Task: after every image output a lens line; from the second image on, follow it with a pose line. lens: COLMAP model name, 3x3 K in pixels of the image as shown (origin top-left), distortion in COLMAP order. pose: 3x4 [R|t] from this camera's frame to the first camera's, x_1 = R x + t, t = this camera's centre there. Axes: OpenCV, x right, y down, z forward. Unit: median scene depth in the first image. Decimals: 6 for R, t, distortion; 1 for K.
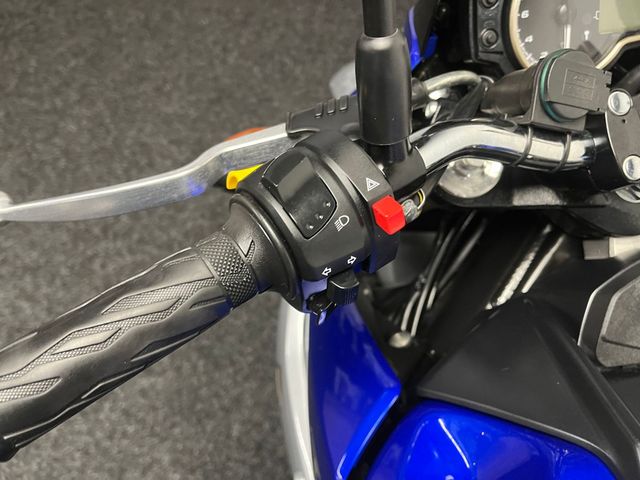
lens RADIAL K [[480.1, 0, 315.8], [0, 480.1, 237.5], [0, 0, 1]] dist [0.072926, -0.091182]
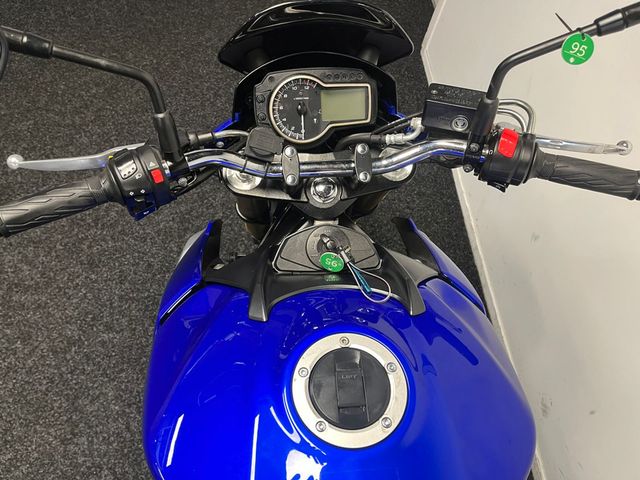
lens RADIAL K [[480.1, 0, 323.9], [0, 480.1, 243.8], [0, 0, 1]] dist [0.072926, -0.091182]
pose [[0.992344, 0.122692, -0.014116, 0.225237], [-0.123405, 0.989576, -0.074231, 0.080342], [0.004861, 0.075404, 0.997141, -0.326163]]
